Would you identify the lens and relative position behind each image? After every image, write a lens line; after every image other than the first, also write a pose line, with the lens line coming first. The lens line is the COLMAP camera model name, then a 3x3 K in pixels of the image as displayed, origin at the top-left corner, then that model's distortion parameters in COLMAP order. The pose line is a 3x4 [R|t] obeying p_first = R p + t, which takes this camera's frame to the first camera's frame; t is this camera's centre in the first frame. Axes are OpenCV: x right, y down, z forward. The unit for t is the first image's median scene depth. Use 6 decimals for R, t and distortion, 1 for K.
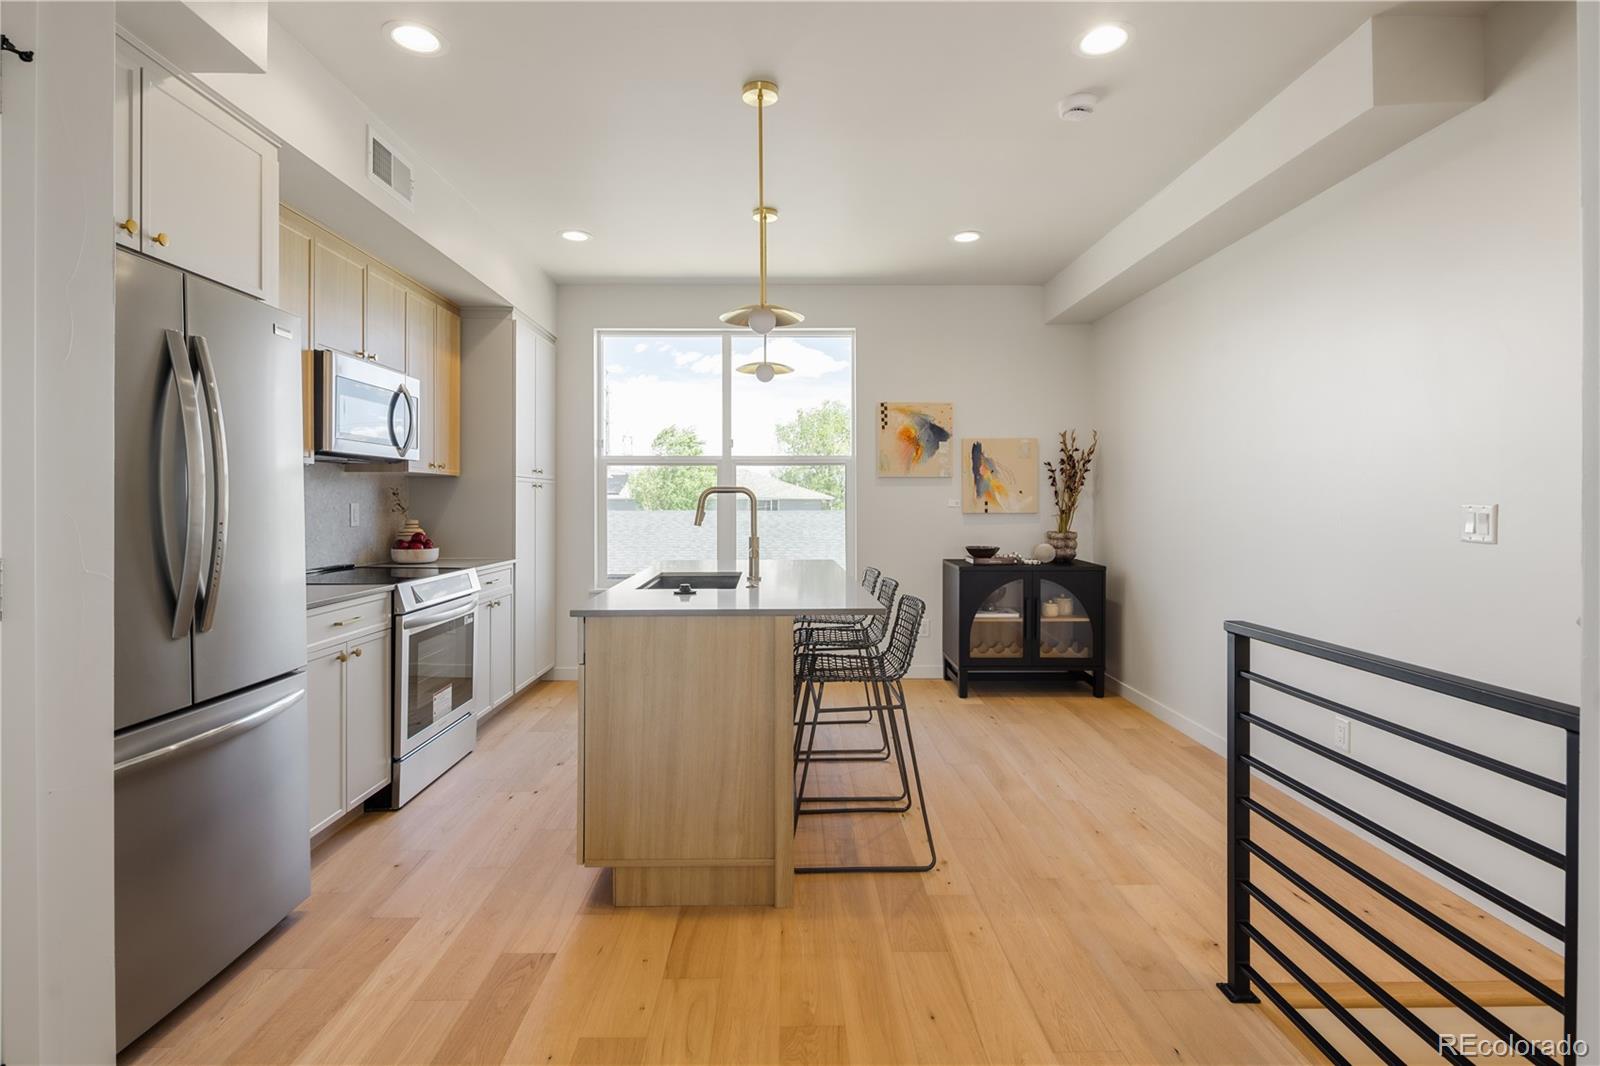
lens RADIAL K [[771.4, 0, 799.6], [0, 771.4, 498.7], [0, 0, 1]] dist [-0.000771, 0.000048]
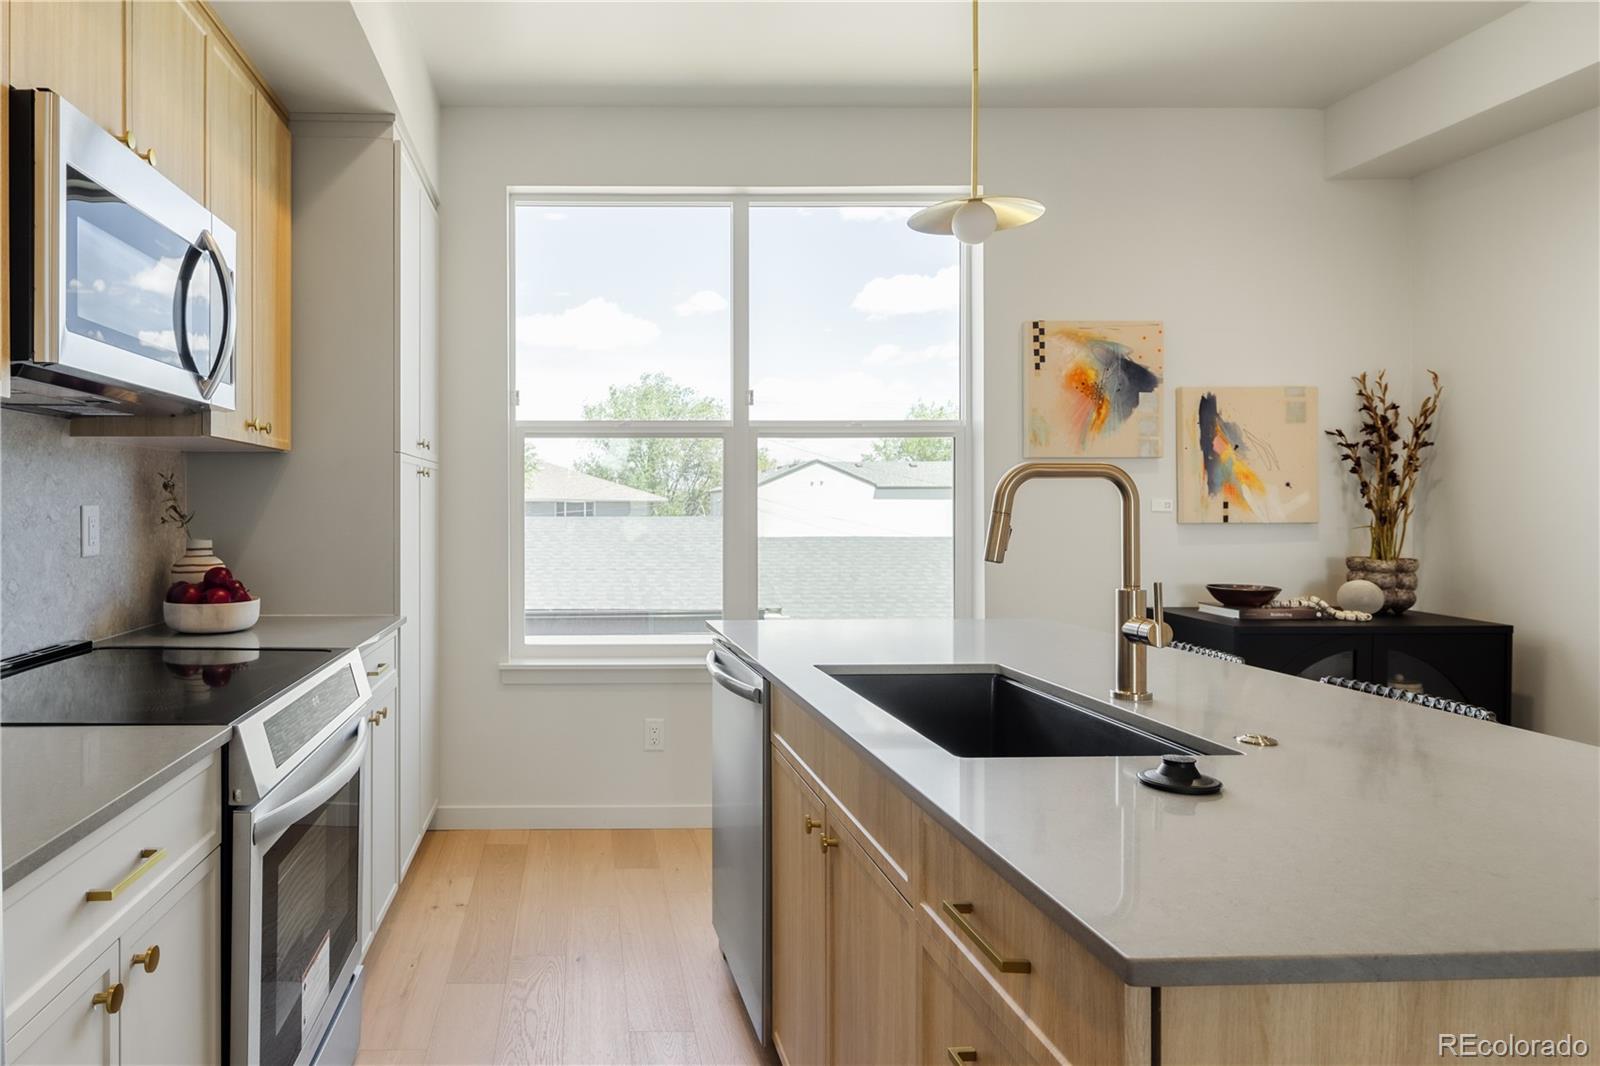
lens RADIAL K [[973.4, 0, 602.0], [0, 973.4, 501.6], [0, 0, 1]] dist [-0.001724, -0.000120]
pose [[0.999995, -0.001001, 0.003048, -0.223004], [0.000999, 0.999999, 0.000521, 0.002945], [-0.003049, -0.000517, 0.999995, 0.342045]]
